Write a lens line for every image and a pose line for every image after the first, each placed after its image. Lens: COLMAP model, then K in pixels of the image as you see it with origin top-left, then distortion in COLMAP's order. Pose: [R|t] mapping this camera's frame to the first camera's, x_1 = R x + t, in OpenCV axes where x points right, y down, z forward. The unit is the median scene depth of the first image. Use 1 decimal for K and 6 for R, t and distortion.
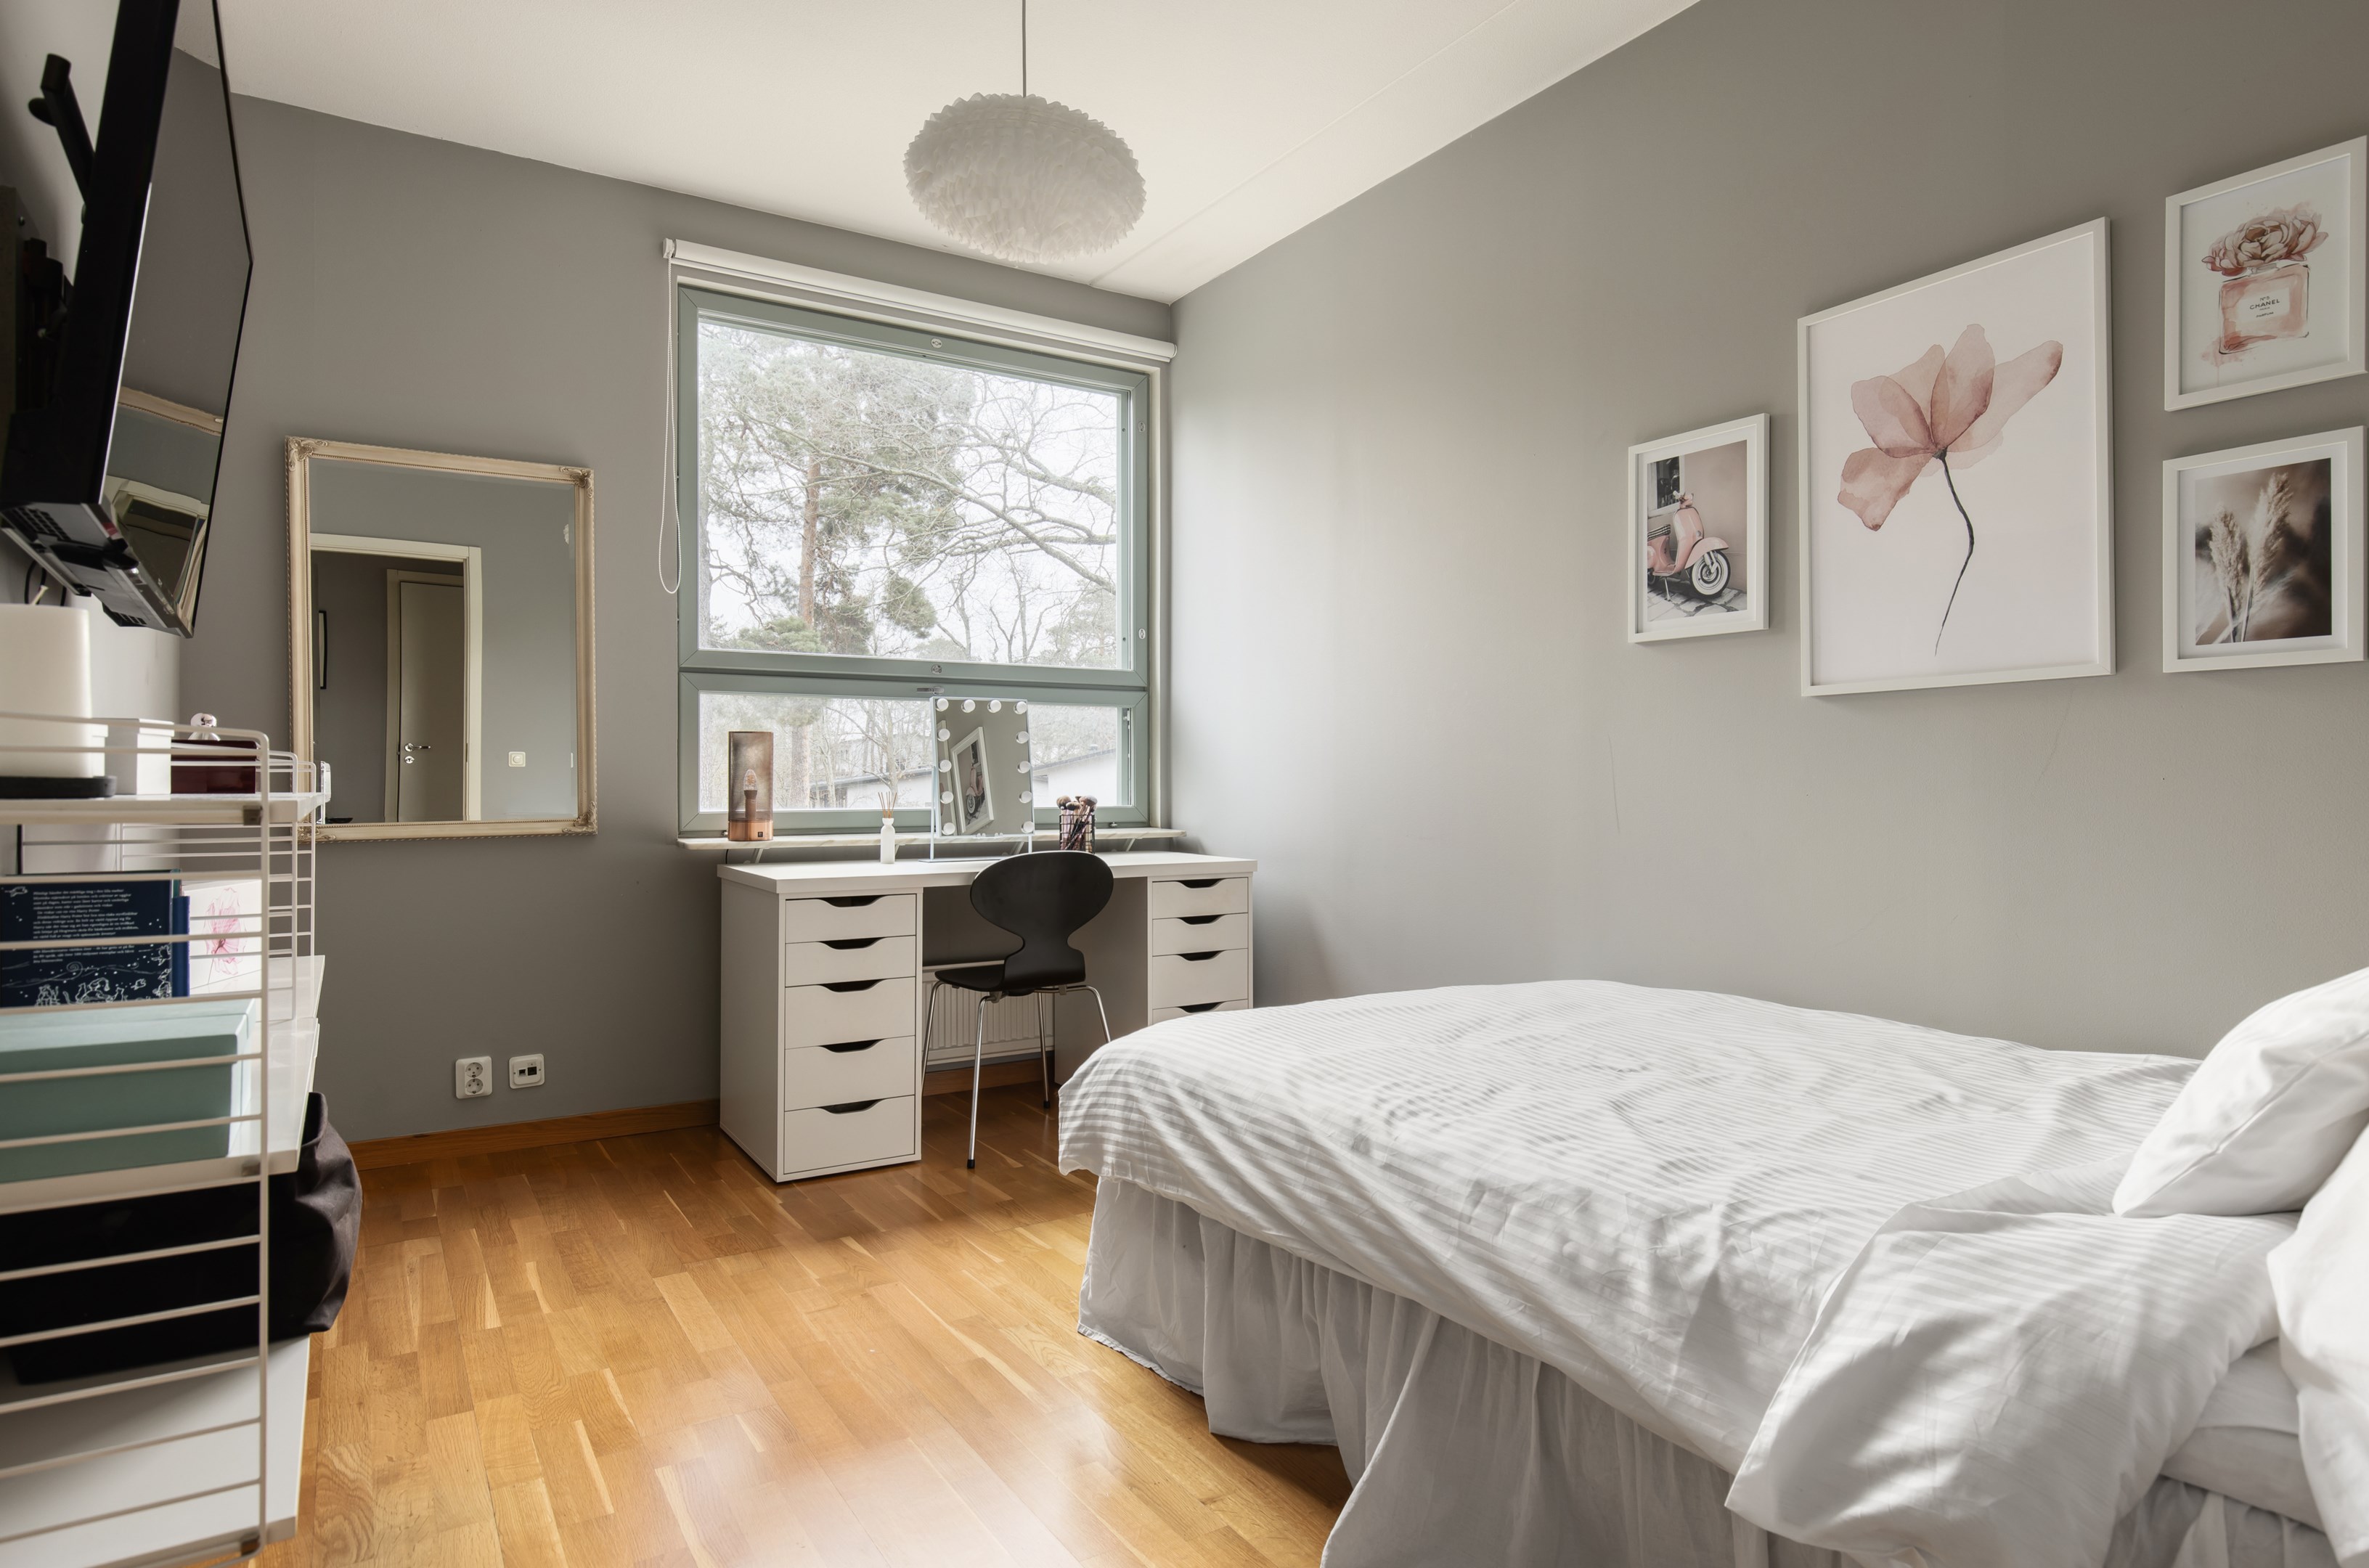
lens RADIAL K [[1317.2, 0, 1185.8], [0, 1317.2, 780.4], [0, 0, 1]] dist [0.004418, -0.002075]
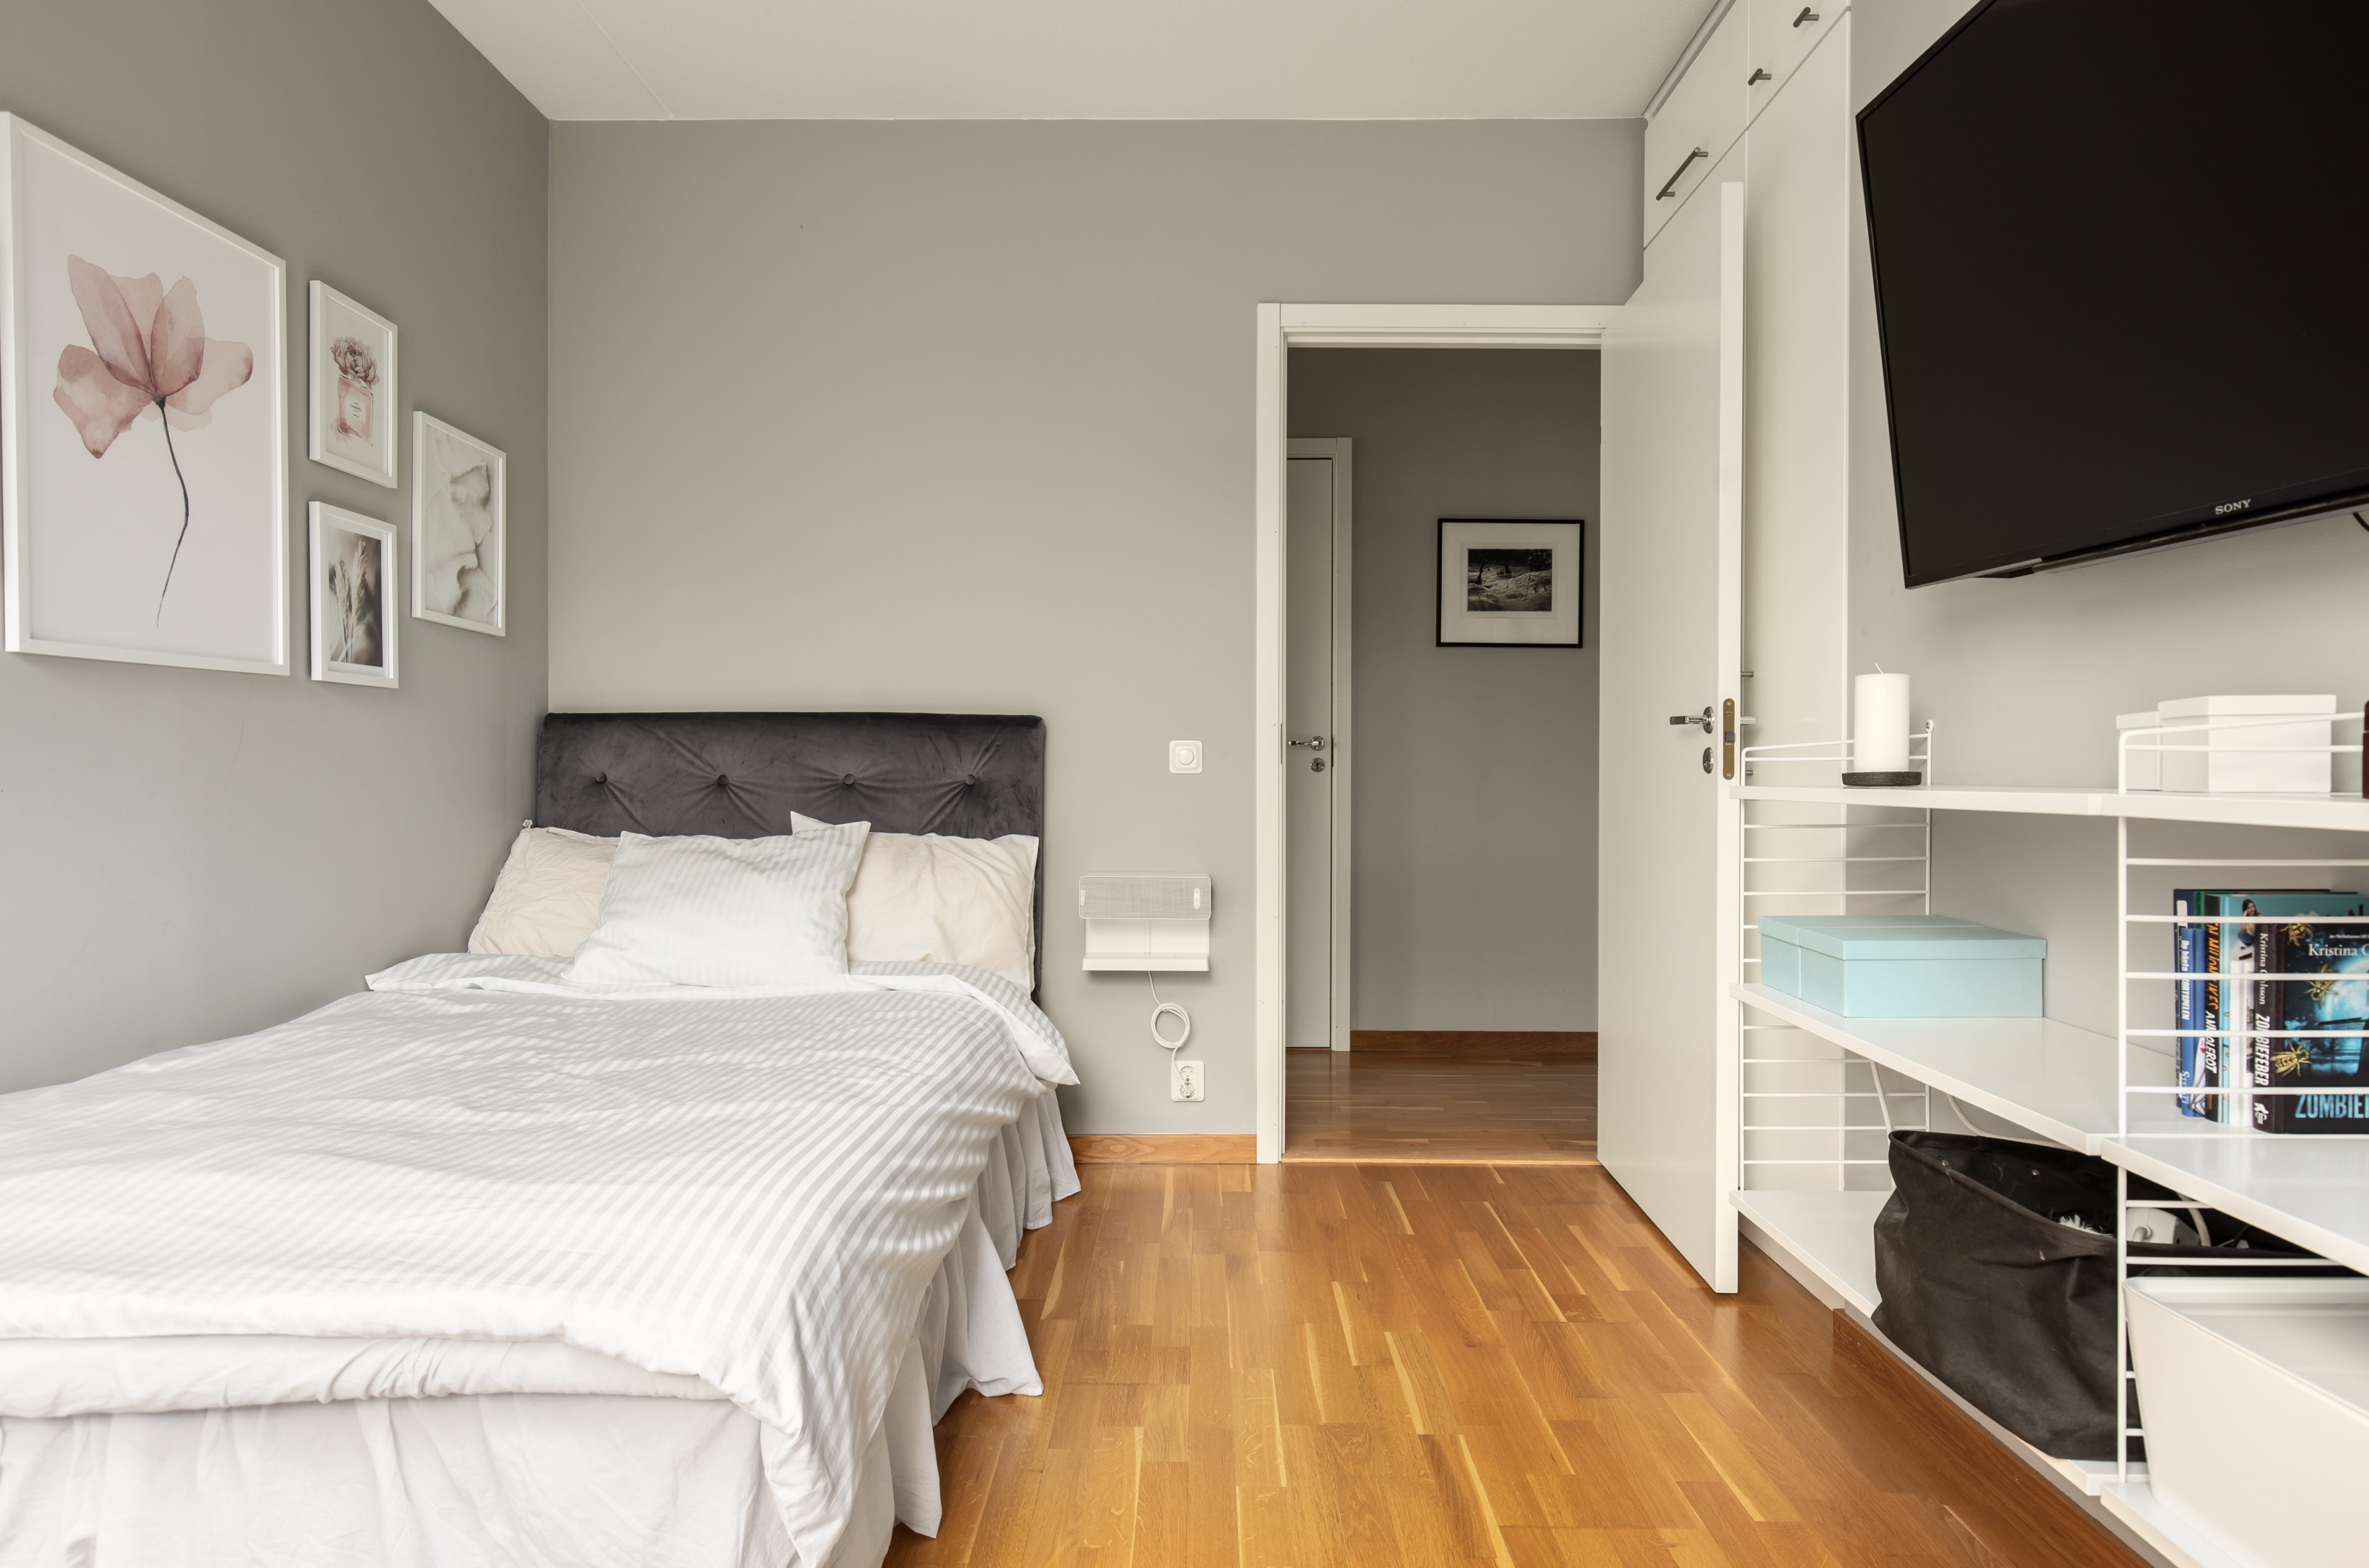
lens RADIAL K [[1317.2, 0, 1188.5], [0, 1317.2, 780.7], [0, 0, 1]] dist [0.004418, -0.002075]
pose [[-0.833831, -0.002319, 0.552016, -0.580668], [-0.001302, 0.999997, 0.002235, 0.005301], [-0.552019, 0.001145, -0.833831, 1.596422]]
